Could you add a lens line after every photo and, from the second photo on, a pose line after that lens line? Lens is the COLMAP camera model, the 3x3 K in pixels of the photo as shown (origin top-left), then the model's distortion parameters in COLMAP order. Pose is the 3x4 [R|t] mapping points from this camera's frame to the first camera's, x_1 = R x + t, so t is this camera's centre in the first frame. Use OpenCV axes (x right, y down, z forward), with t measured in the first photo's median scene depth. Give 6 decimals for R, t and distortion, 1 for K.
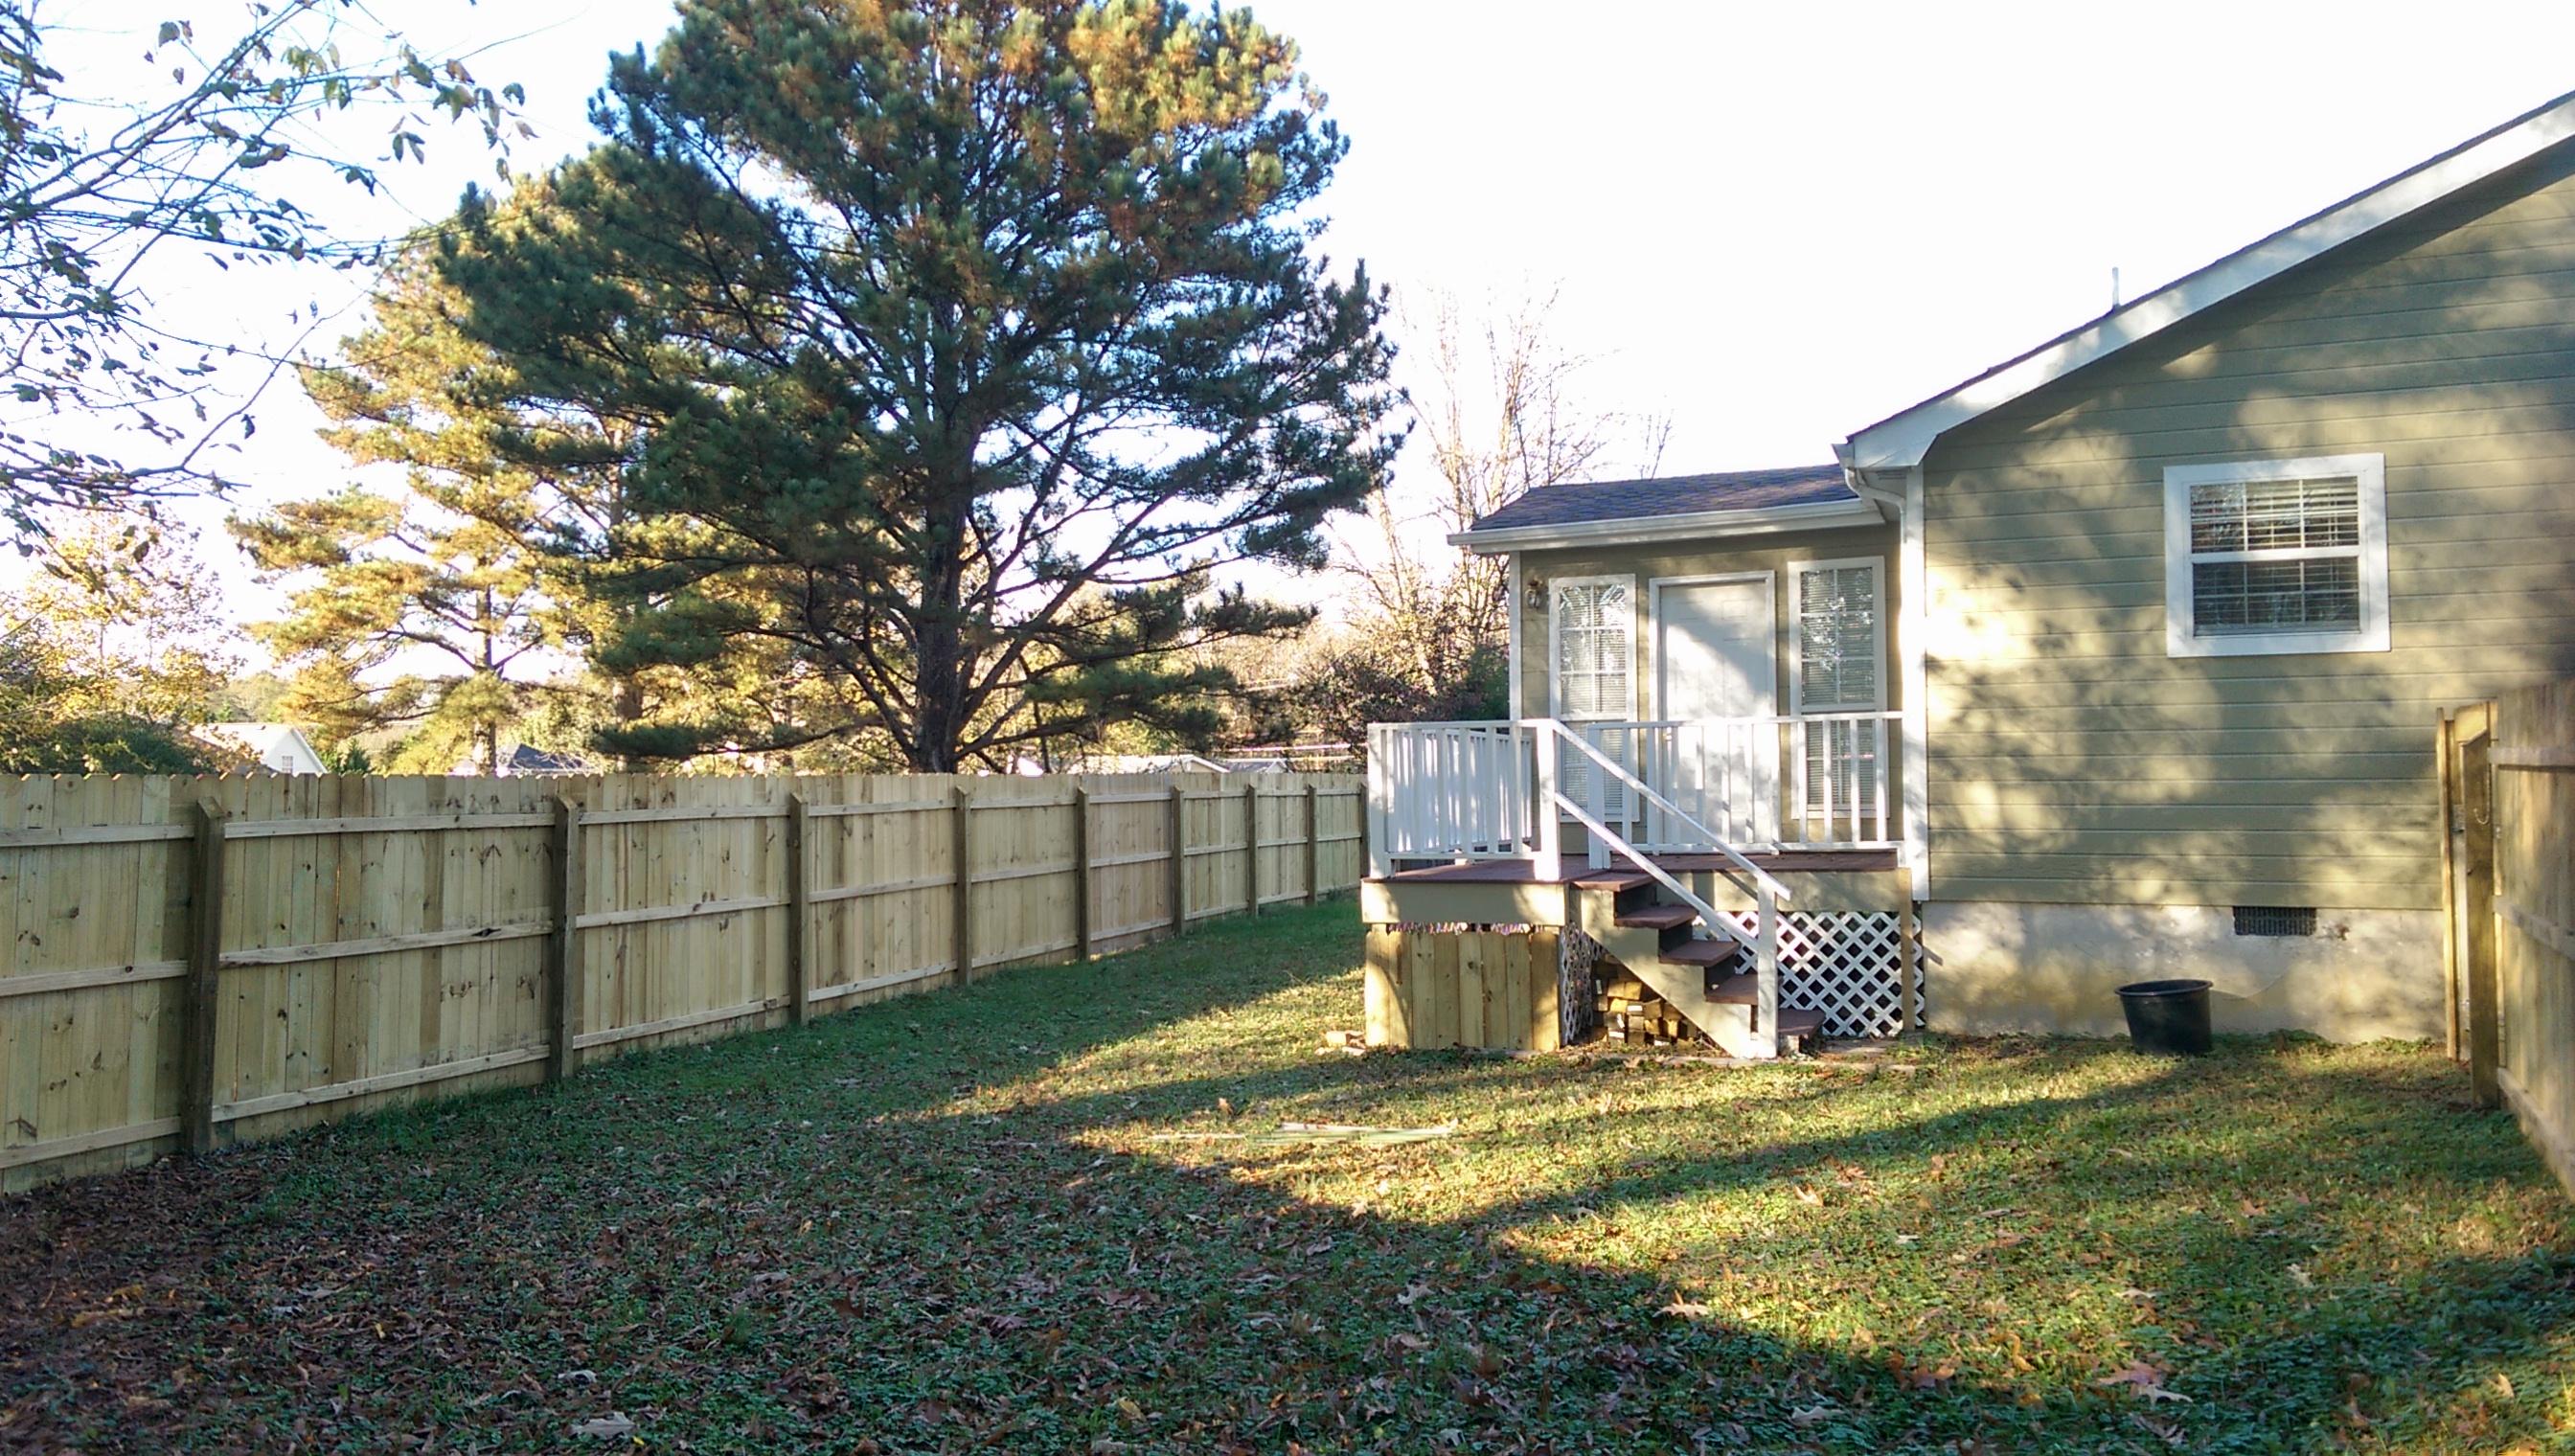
lens RADIAL K [[1822.6, 0, 1287.5], [0, 1822.6, 728.0], [0, 0, 1]] dist [0.098440, -0.134063]
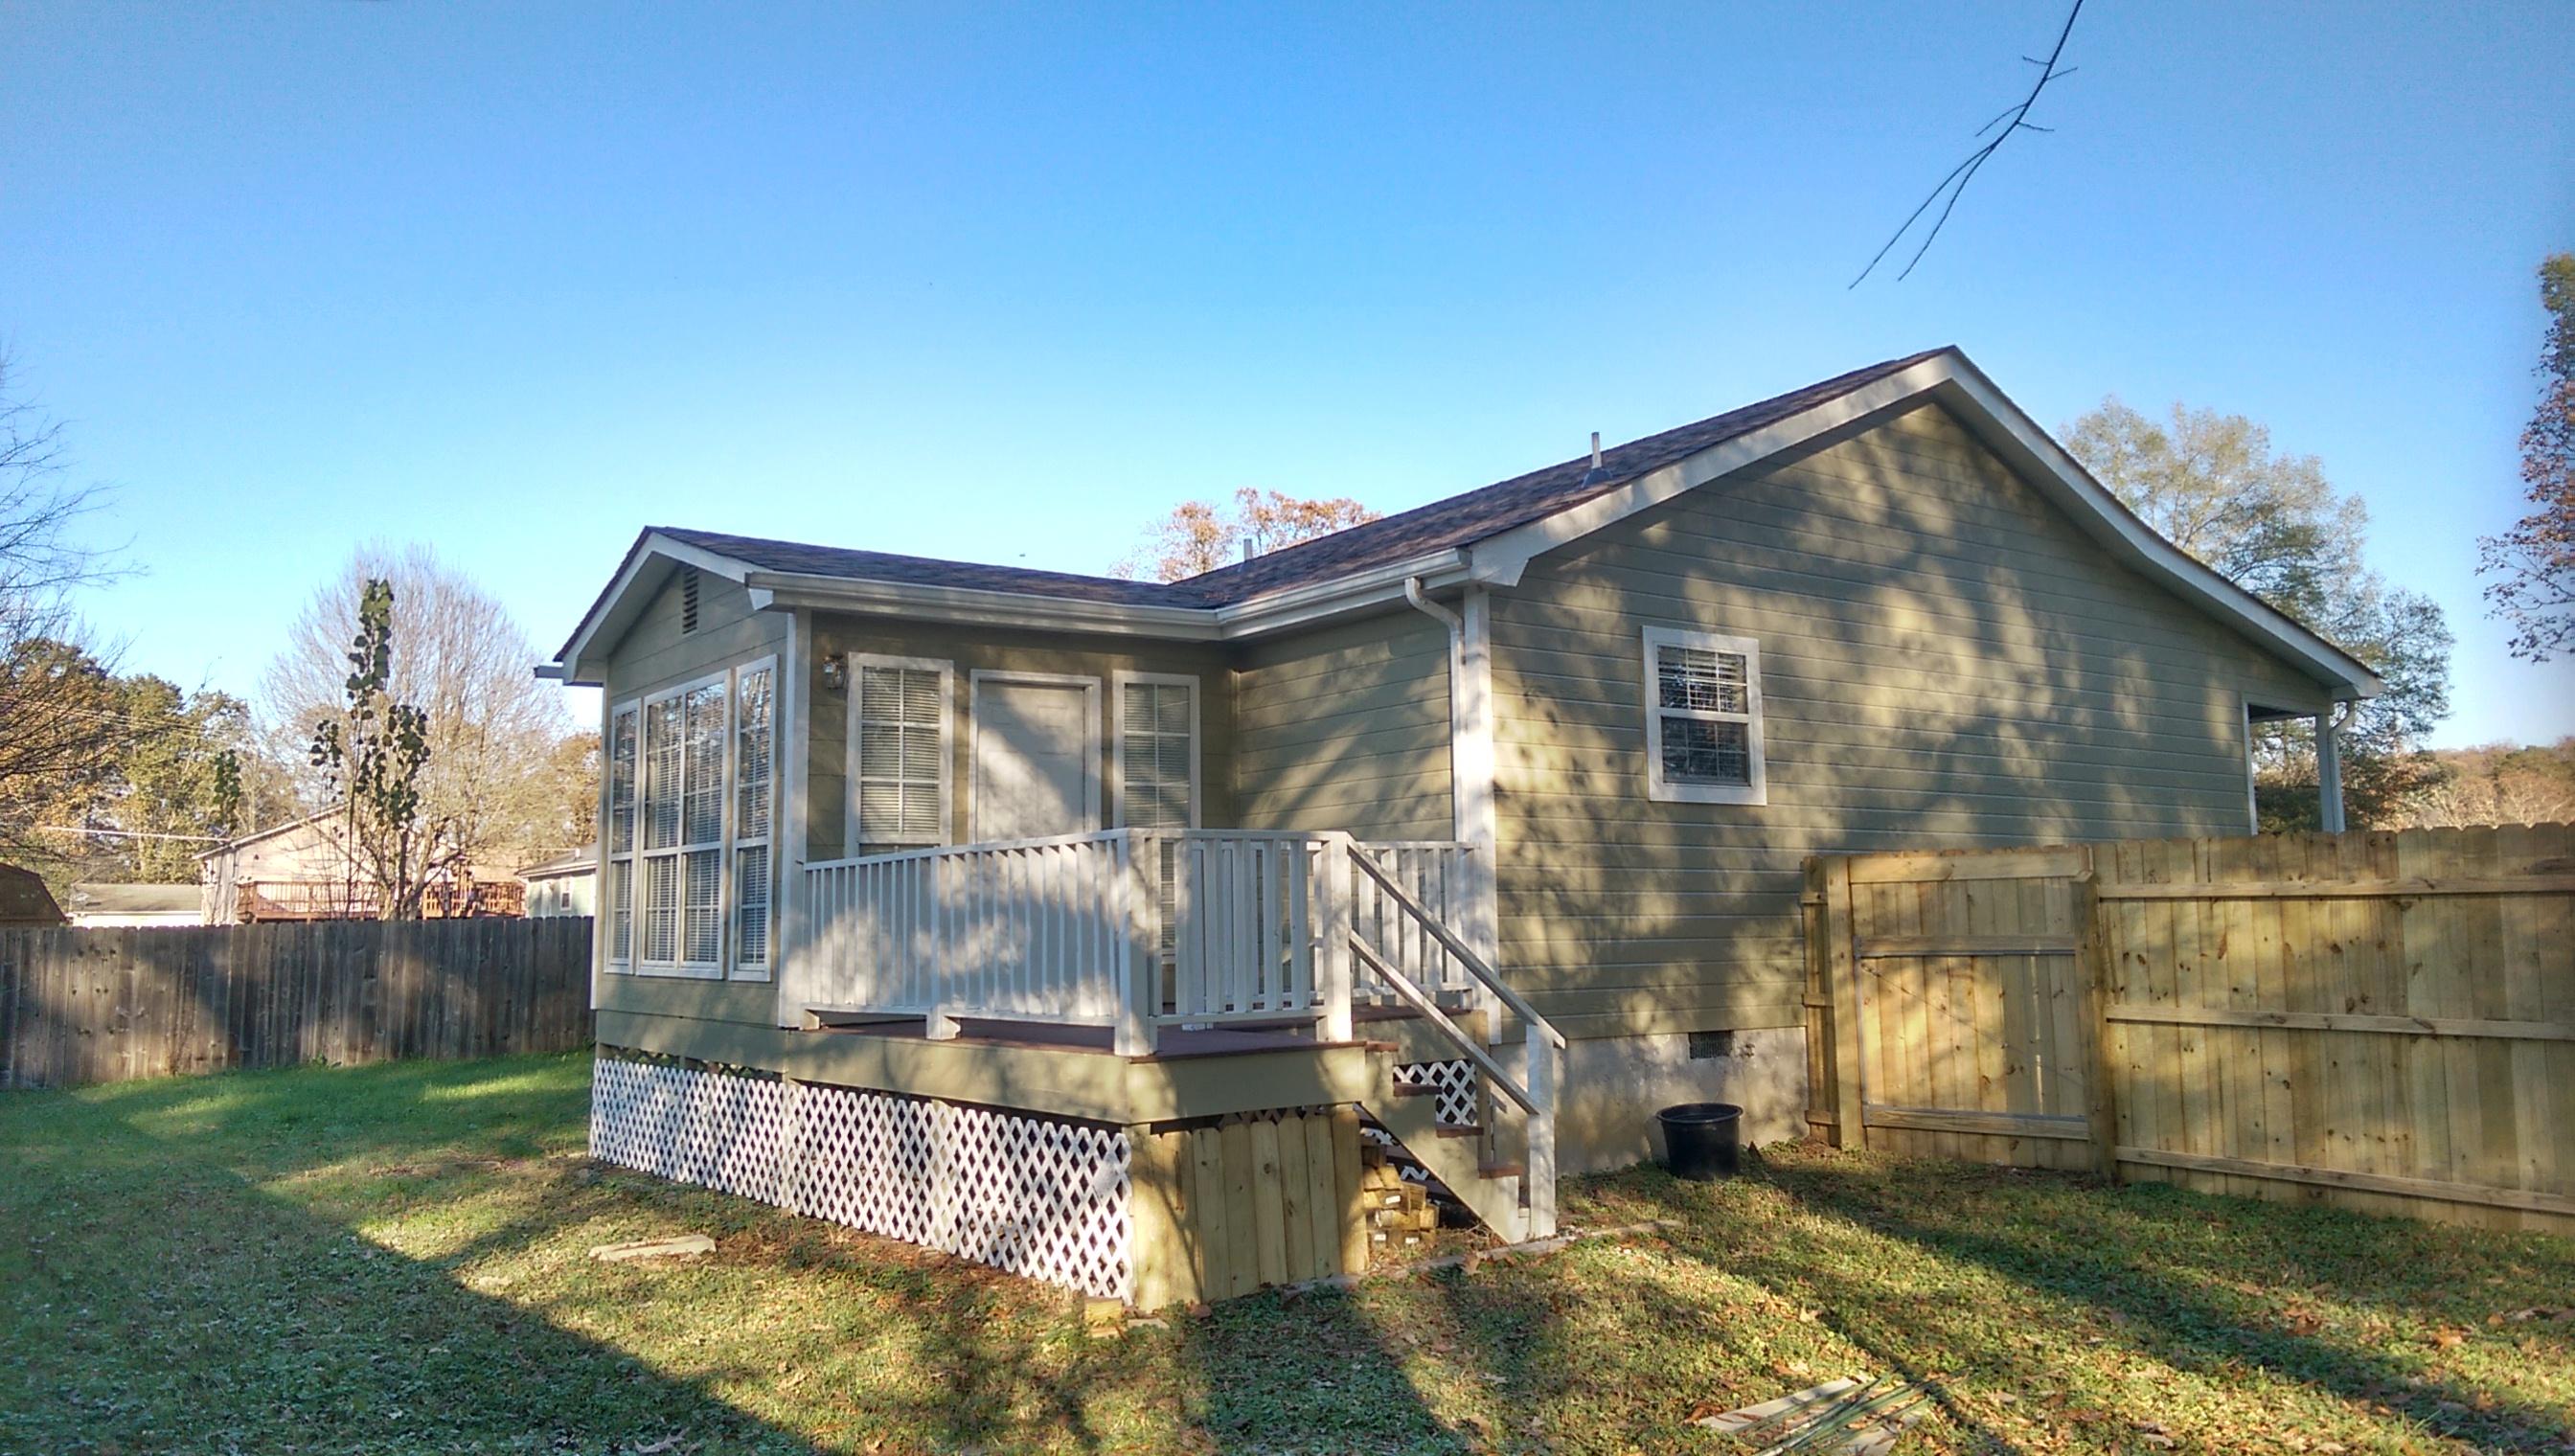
lens RADIAL K [[1822.6, 0, 1287.5], [0, 1822.6, 728.0], [0, 0, 1]] dist [0.098440, -0.134063]
pose [[0.522200, 0.094005, 0.847626, -0.528581], [-0.013717, 0.994704, -0.101866, 0.030998], [-0.852712, 0.041568, 0.520724, 0.614980]]
